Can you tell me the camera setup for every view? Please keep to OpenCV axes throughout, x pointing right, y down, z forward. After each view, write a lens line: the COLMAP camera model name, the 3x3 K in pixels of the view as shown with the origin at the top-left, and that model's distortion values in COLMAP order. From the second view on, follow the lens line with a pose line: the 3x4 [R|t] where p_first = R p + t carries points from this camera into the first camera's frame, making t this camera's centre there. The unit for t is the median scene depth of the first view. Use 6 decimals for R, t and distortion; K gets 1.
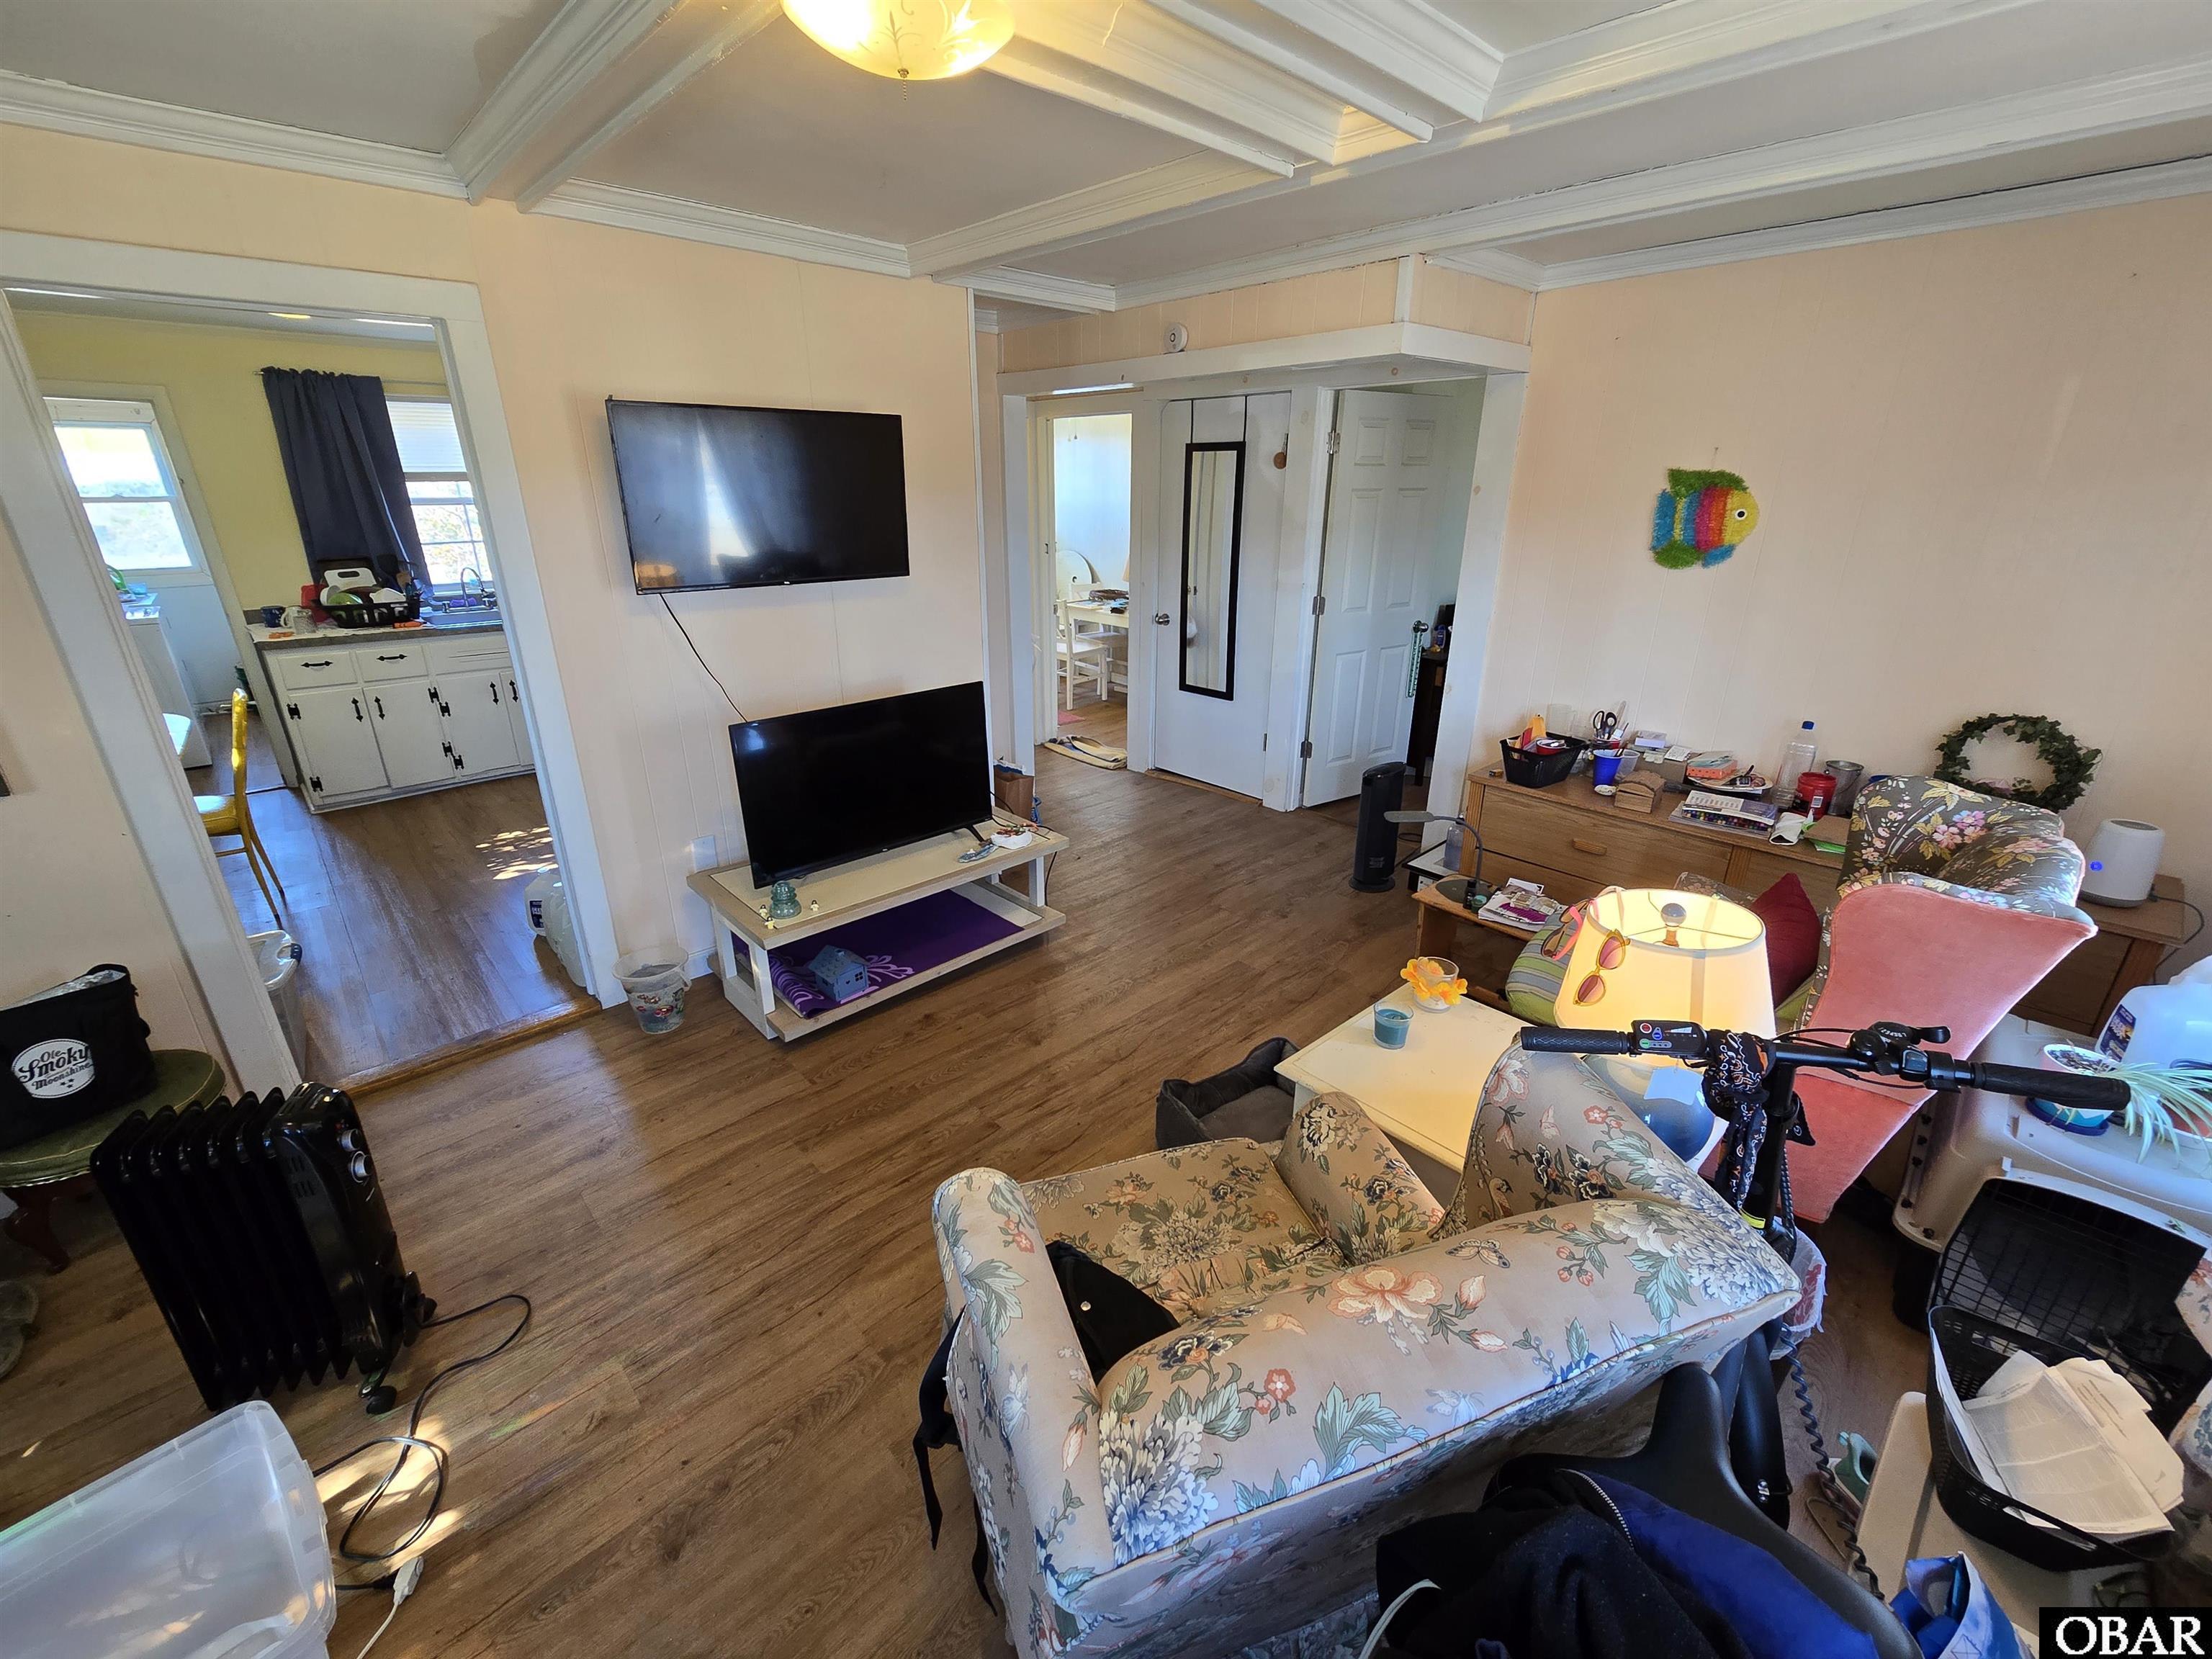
lens RADIAL K [[908.3, 0, 1098.5], [0, 908.3, 835.3], [0, 0, 1]] dist [-0.005779, 0.002049]
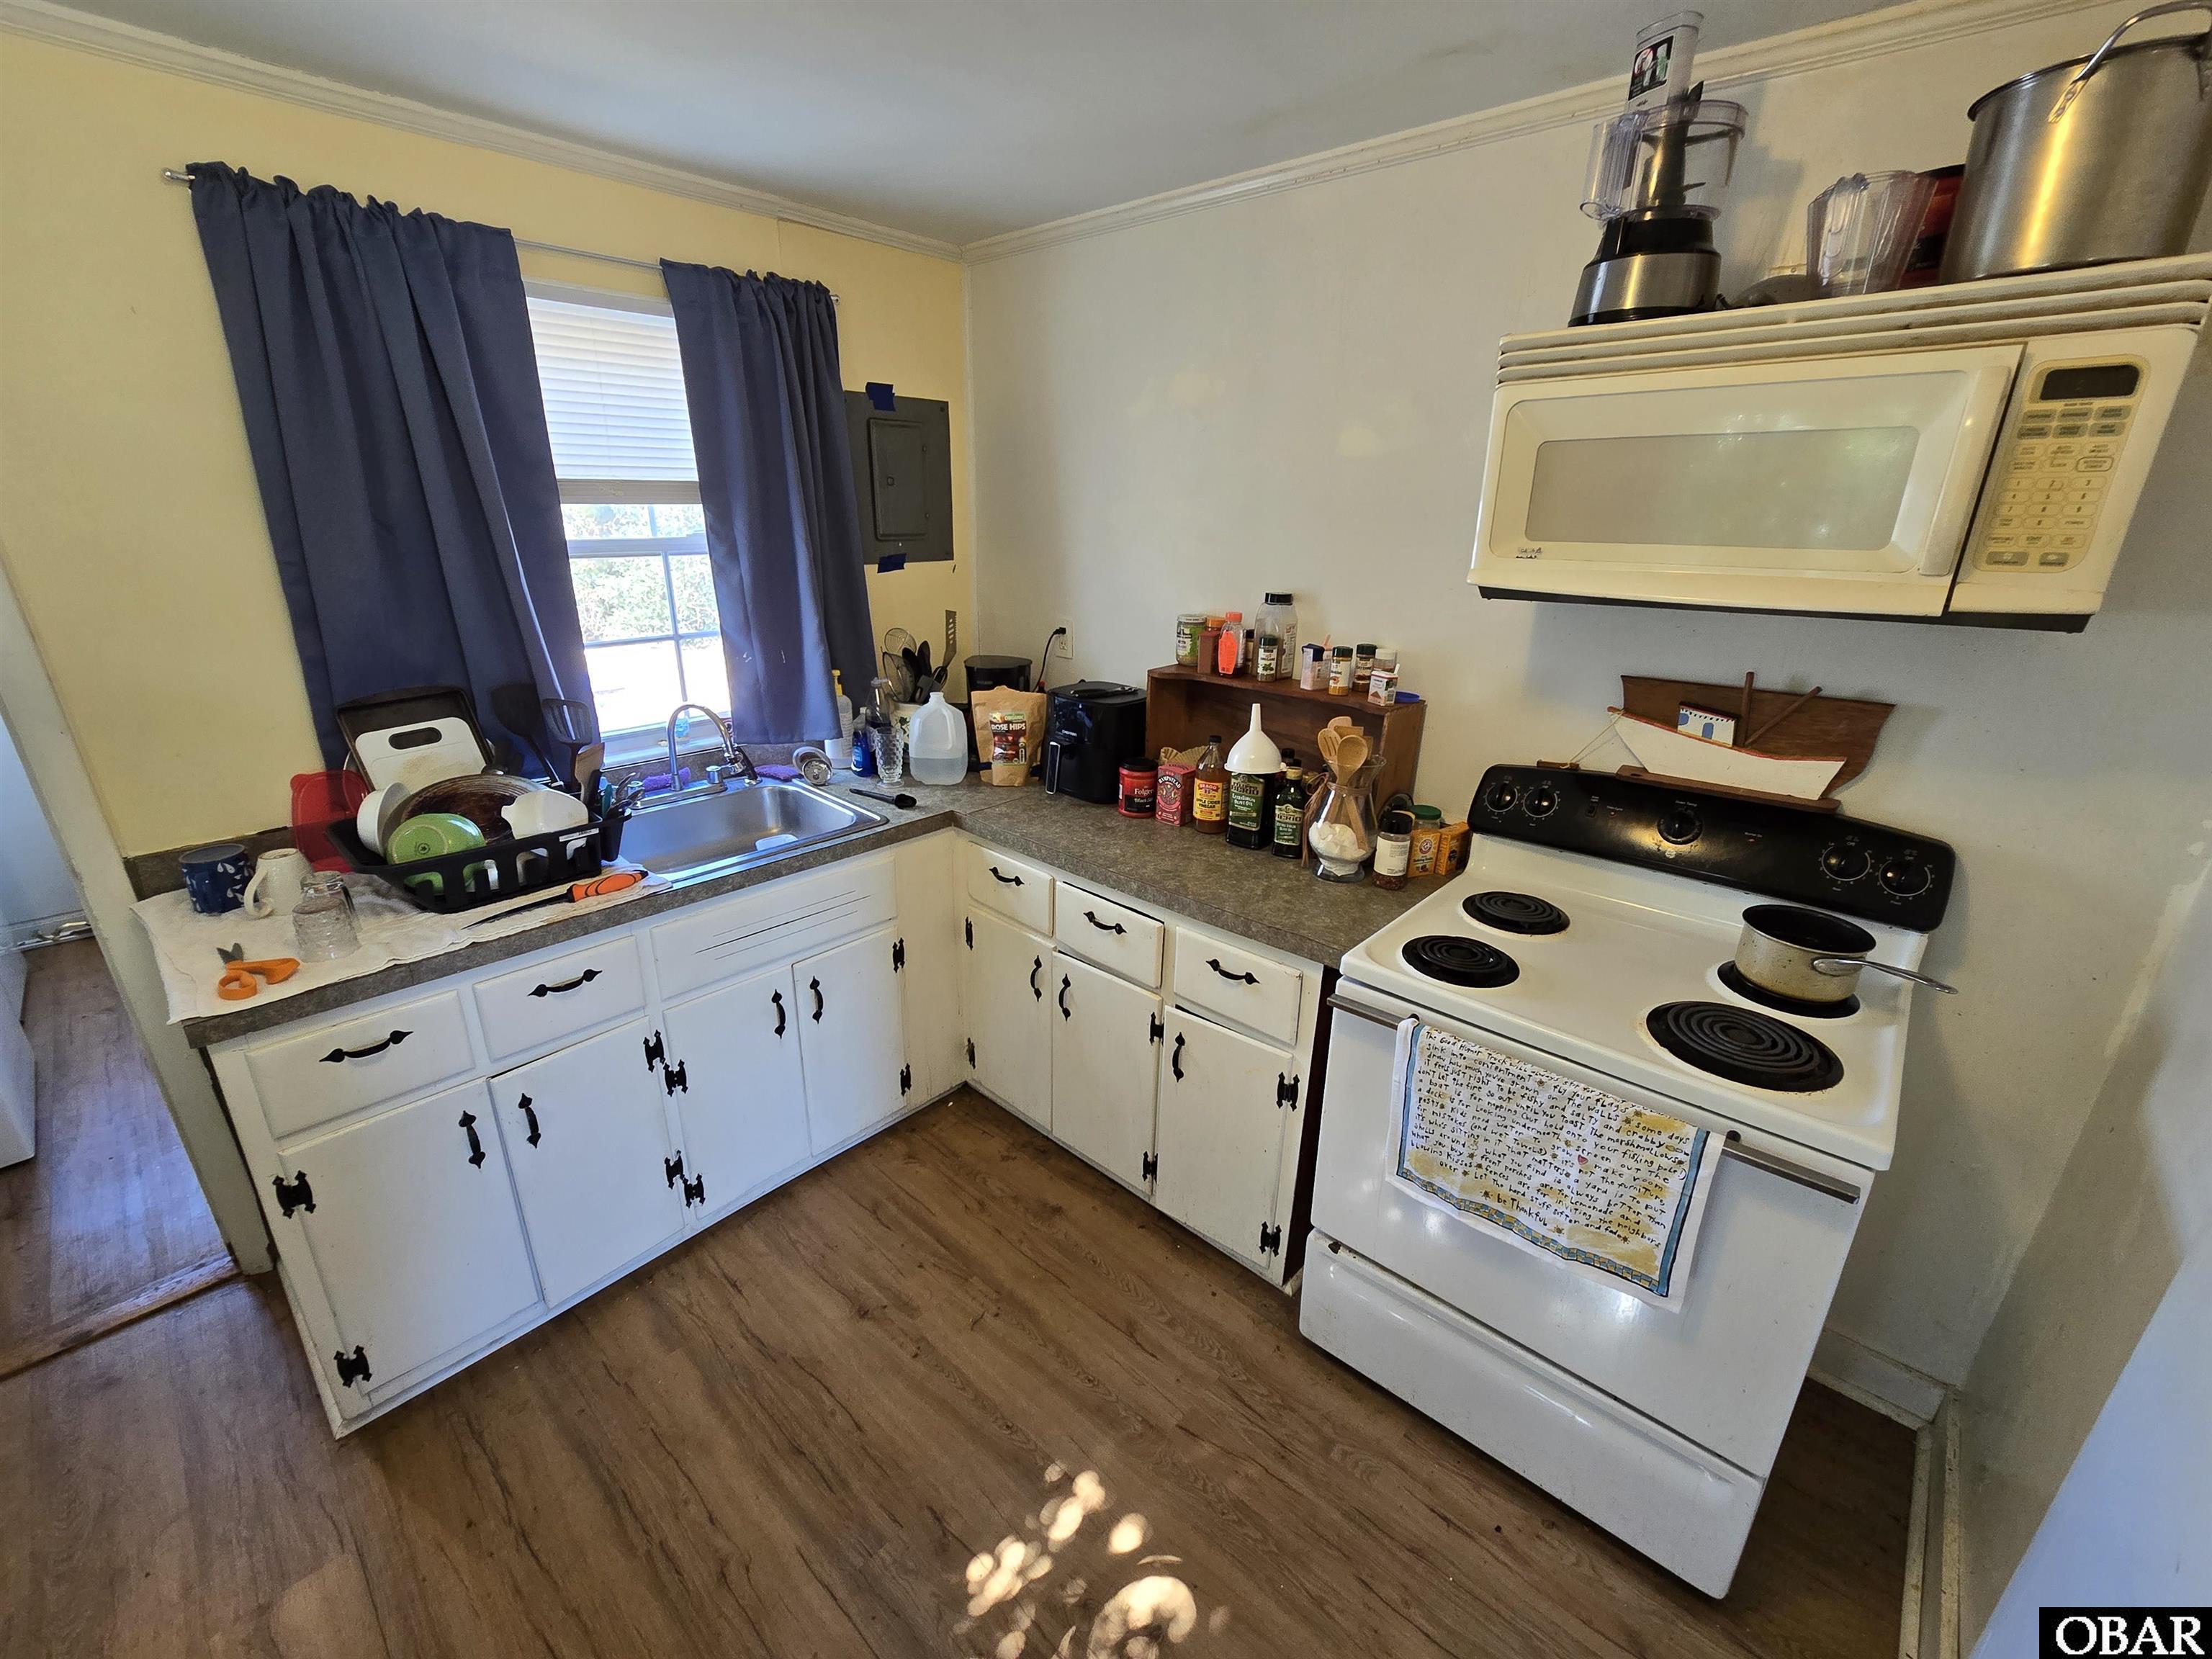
lens RADIAL K [[908.3, 0, 1096.8], [0, 908.3, 830.8], [0, 0, 1]] dist [-0.005779, 0.002049]
pose [[0.996899, -0.017396, 0.076745, -0.605479], [0.019095, 0.999587, -0.021467, -0.250005], [-0.076339, 0.022866, 0.996820, 0.631050]]
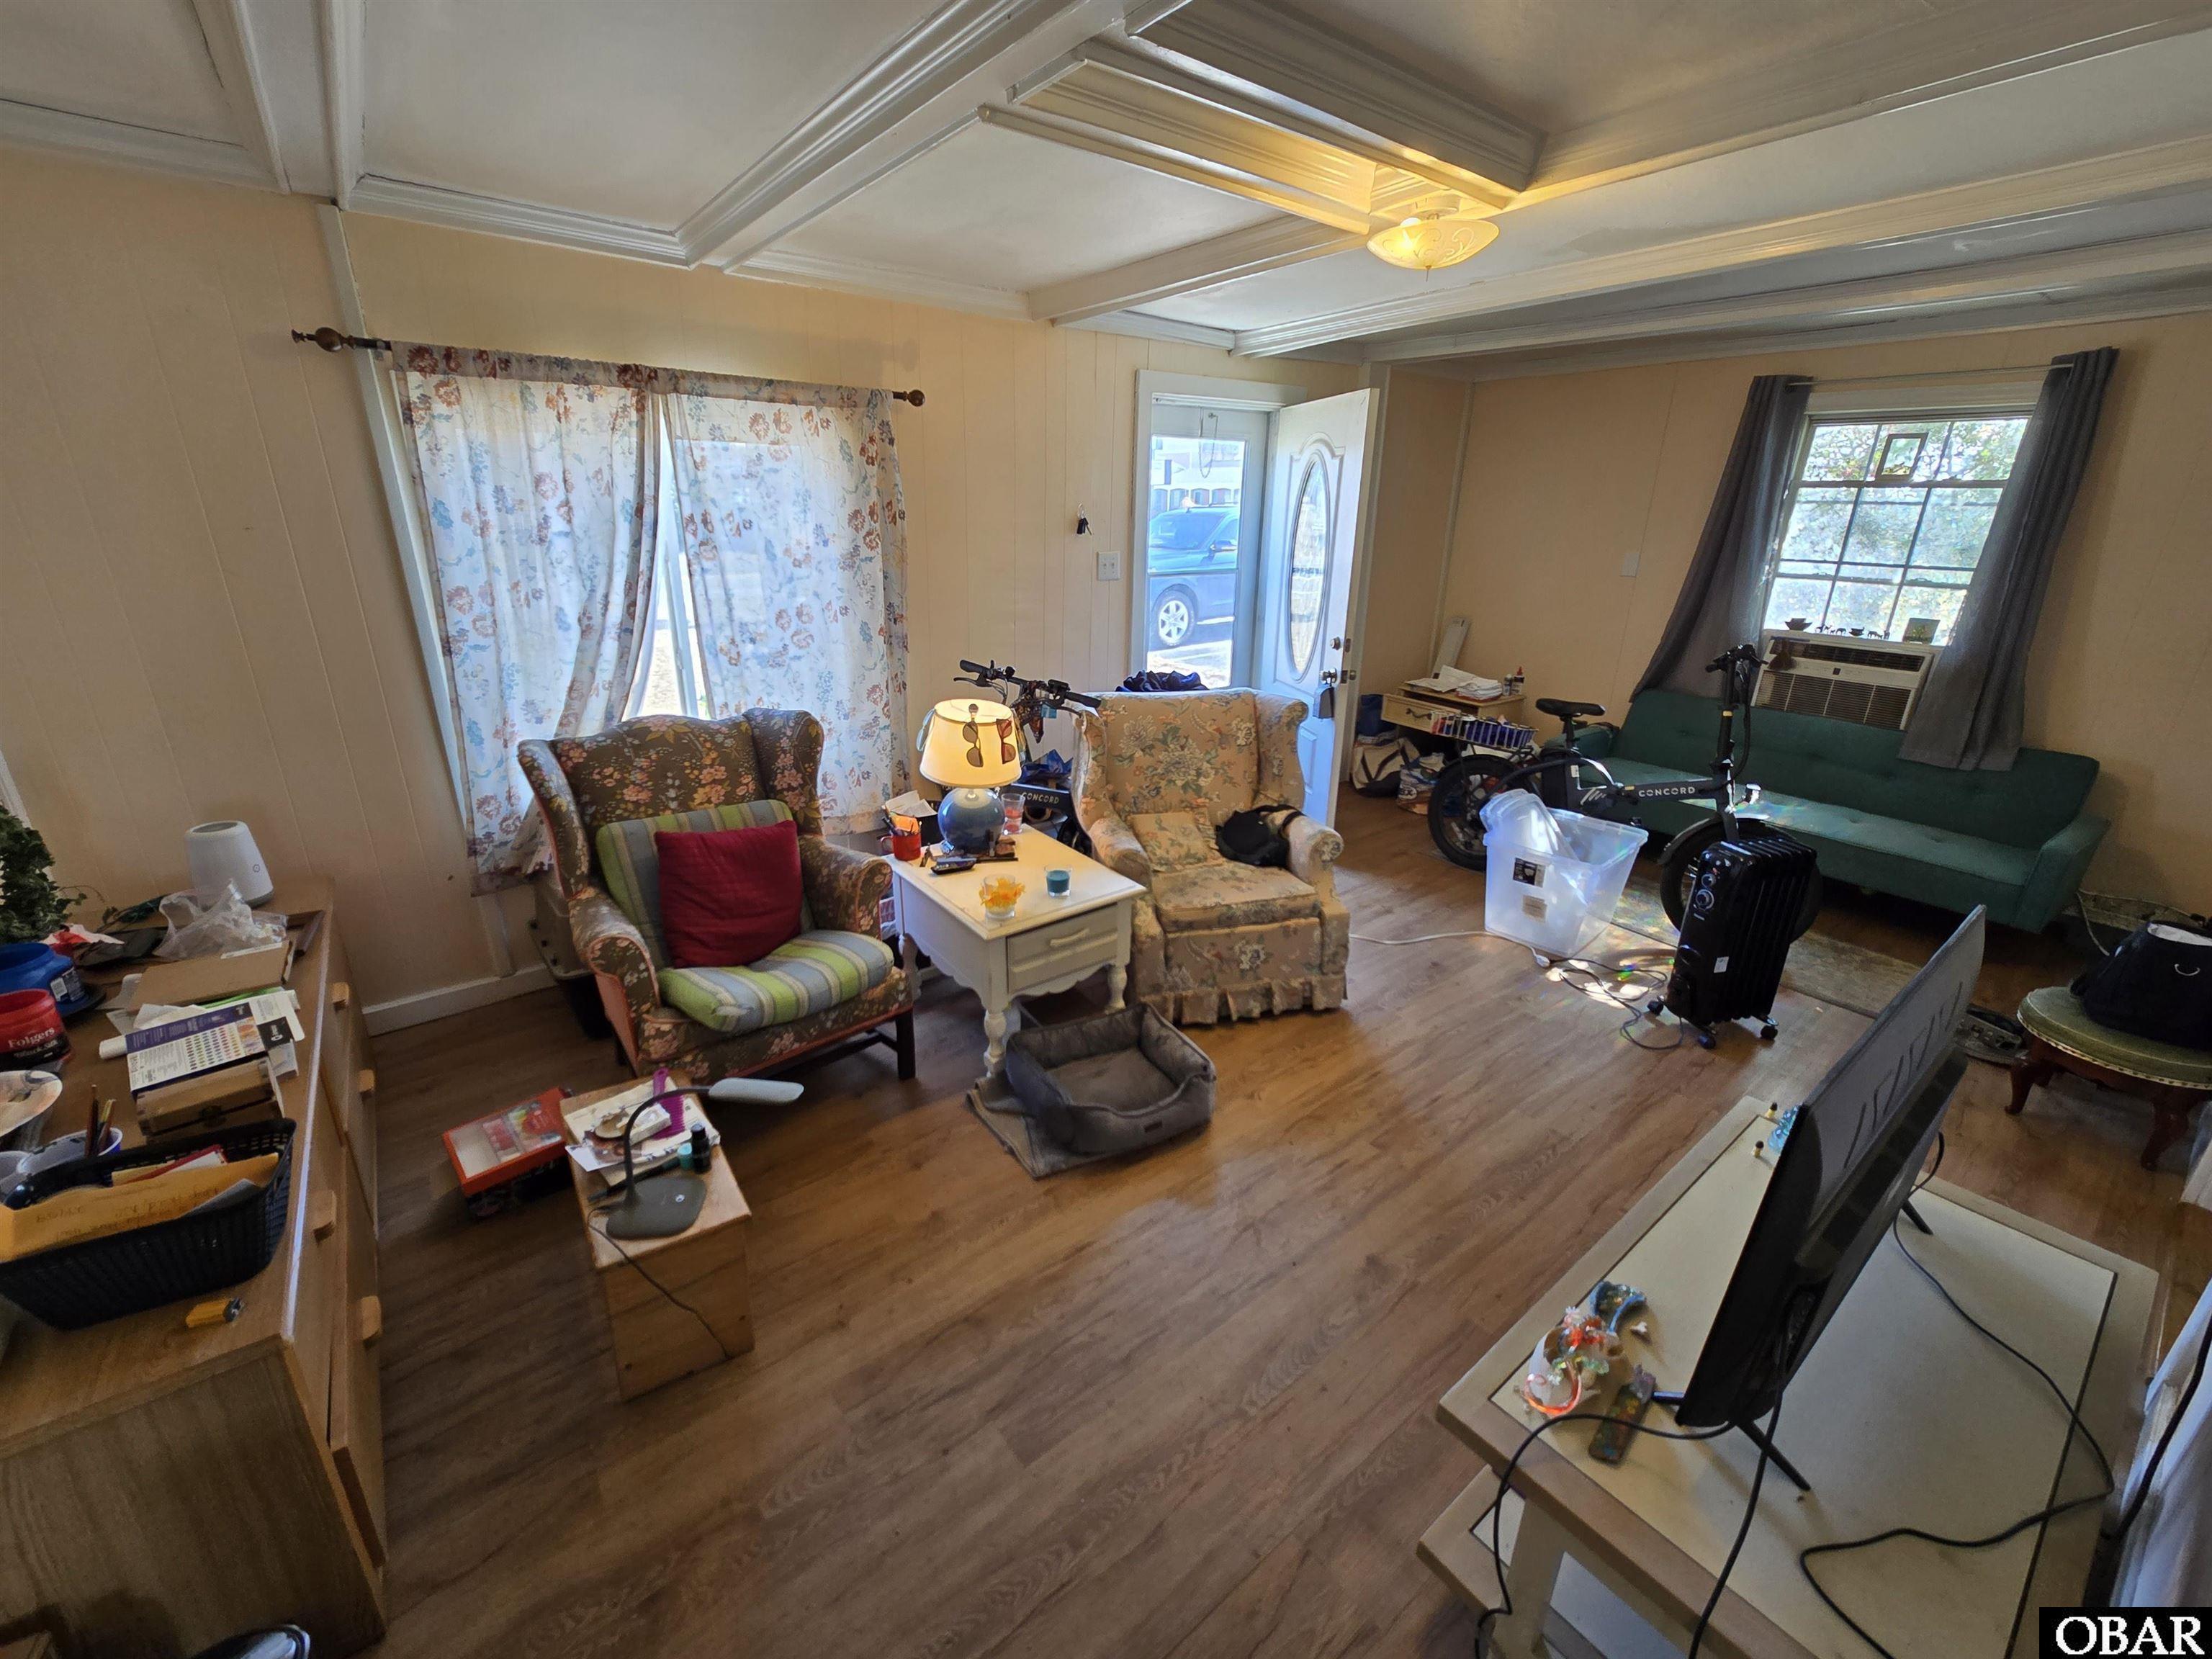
lens RADIAL K [[908.3, 0, 1106.1], [0, 908.3, 834.7], [0, 0, 1]] dist [-0.005779, 0.002049]
pose [[-0.996966, -0.035318, 0.069358, 0.063414], [0.018962, 0.754052, 0.656541, -0.302153], [-0.075487, 0.655864, -0.751095, 0.809280]]
